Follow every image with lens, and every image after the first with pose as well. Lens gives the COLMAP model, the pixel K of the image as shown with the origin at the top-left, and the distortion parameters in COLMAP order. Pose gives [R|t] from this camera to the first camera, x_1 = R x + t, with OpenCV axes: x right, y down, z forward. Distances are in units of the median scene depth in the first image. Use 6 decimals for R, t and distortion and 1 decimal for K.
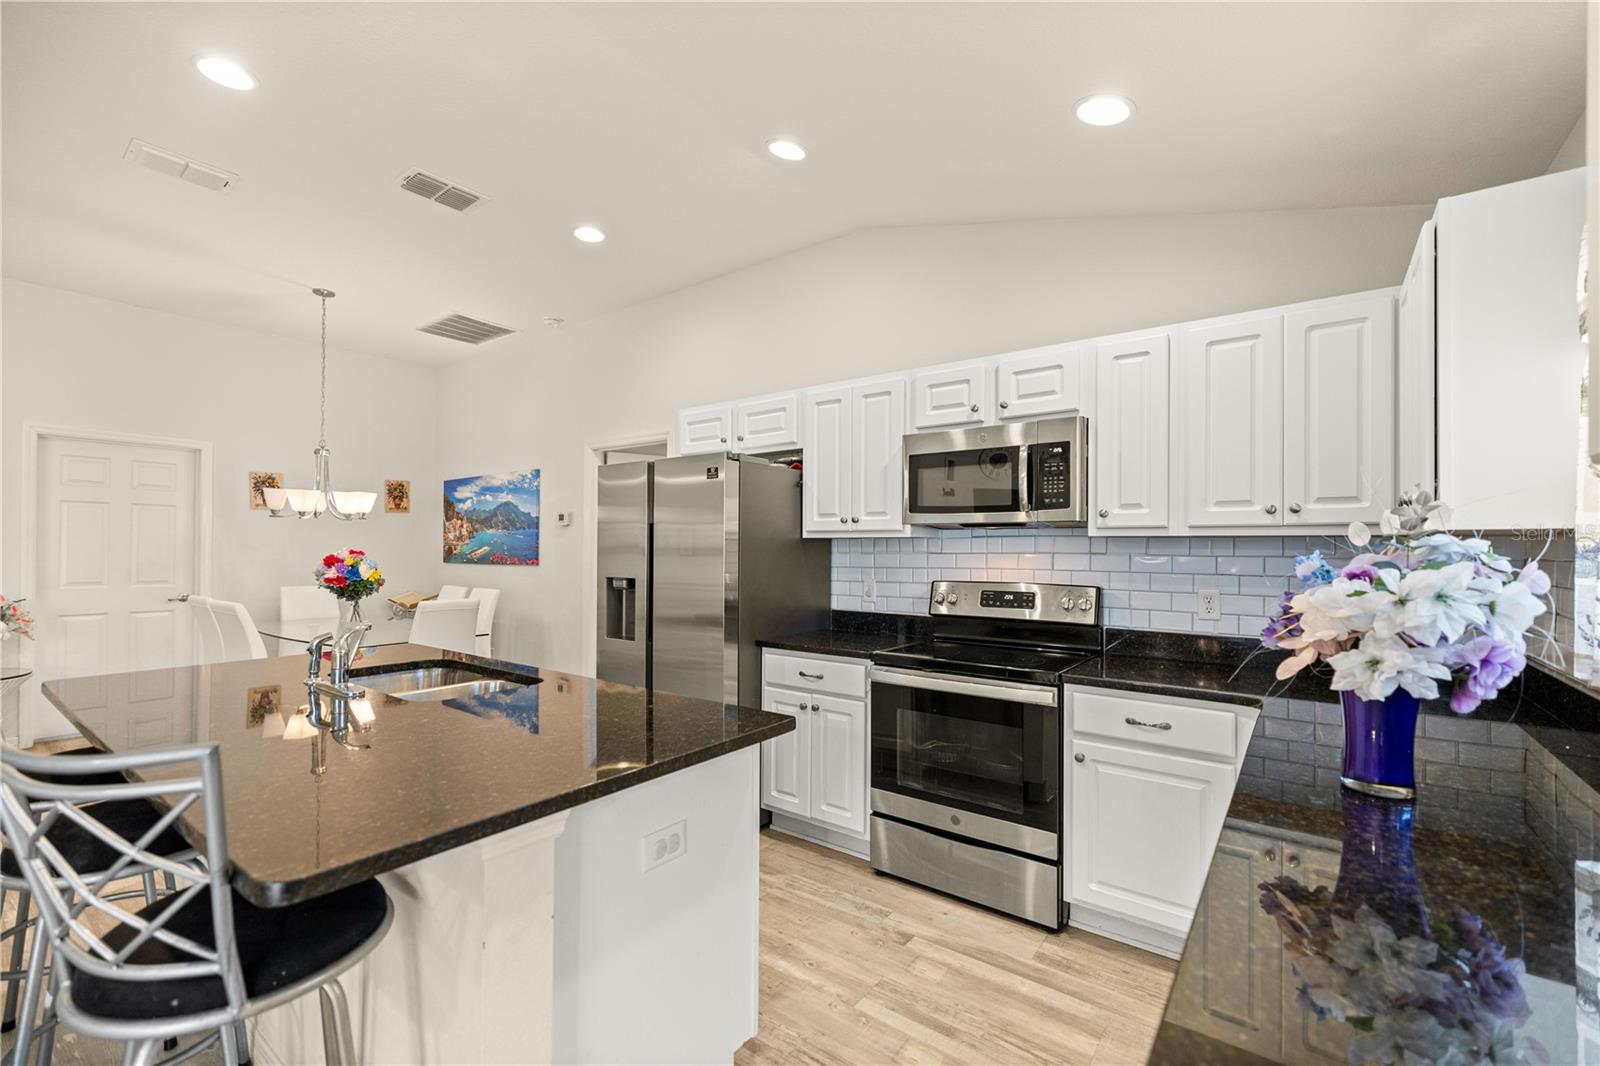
lens RADIAL K [[673.3, 0, 797.8], [0, 673.3, 546.7], [0, 0, 1]] dist [0.000742, 0.000222]
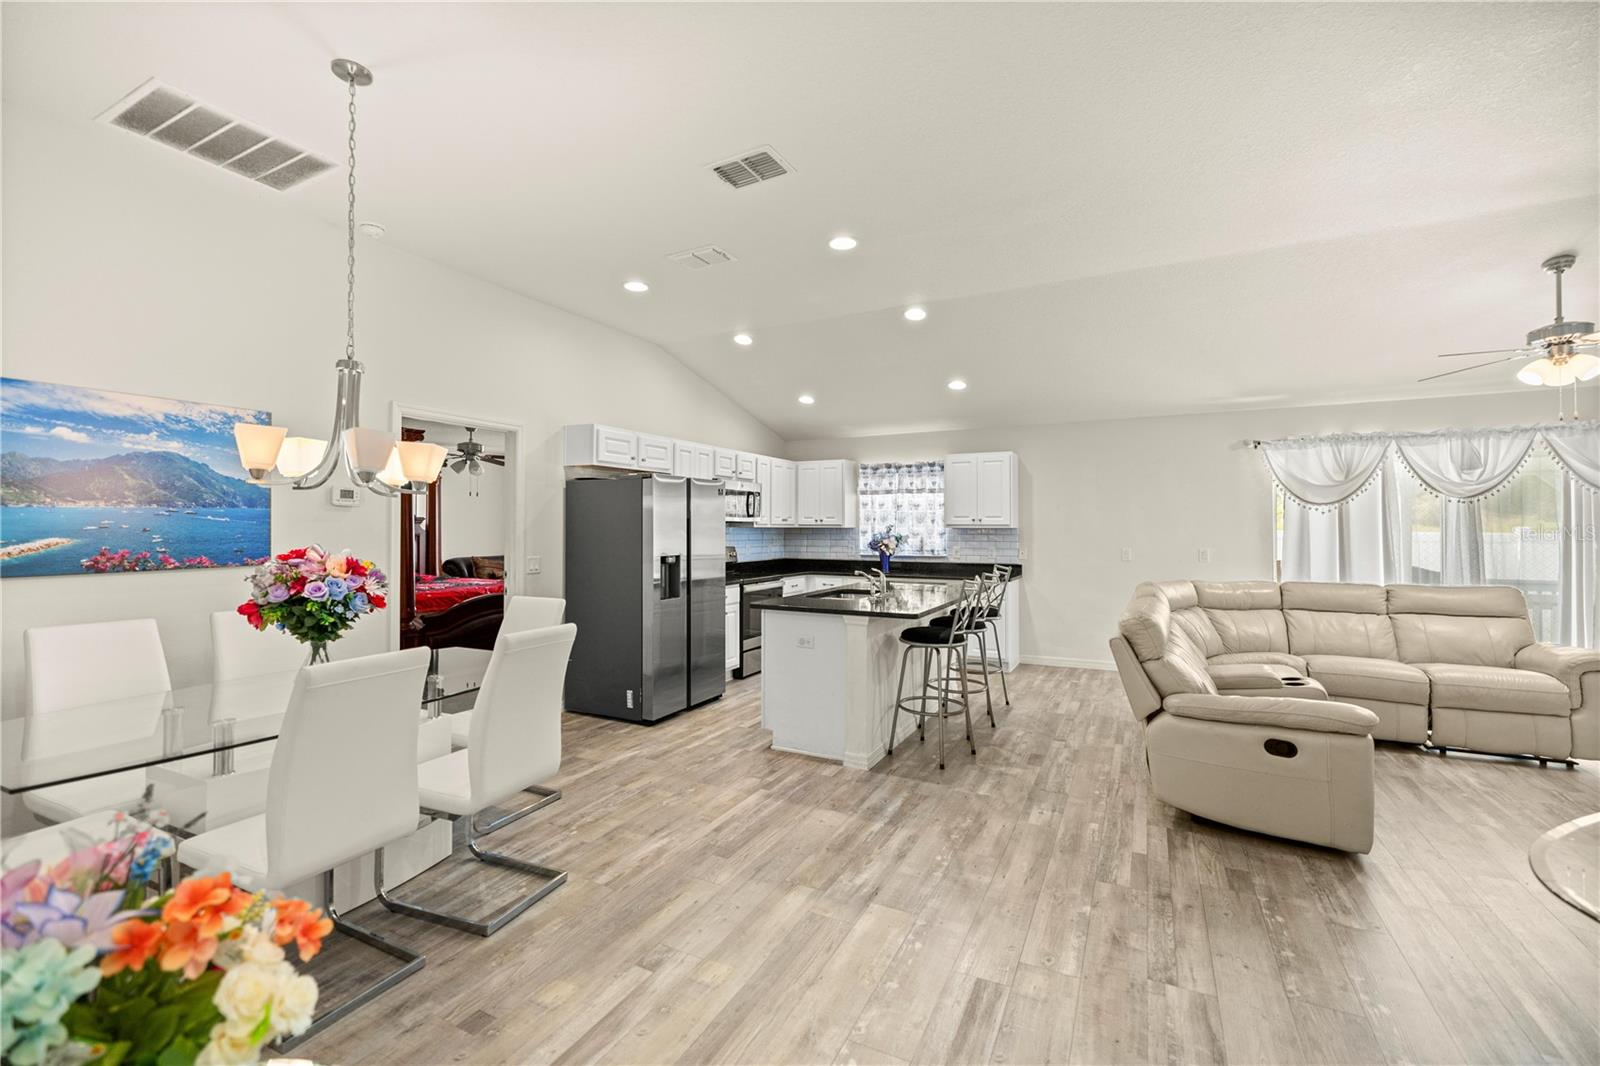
lens RADIAL K [[672.9, 0, 799.9], [0, 672.9, 519.2], [0, 0, 1]] dist [-0.000265, 0.000247]
pose [[-0.169139, 0.006724, 0.985569, -1.953167], [-0.006265, 0.999949, -0.007897, -0.024455], [-0.985572, -0.007511, -0.169089, 1.108647]]
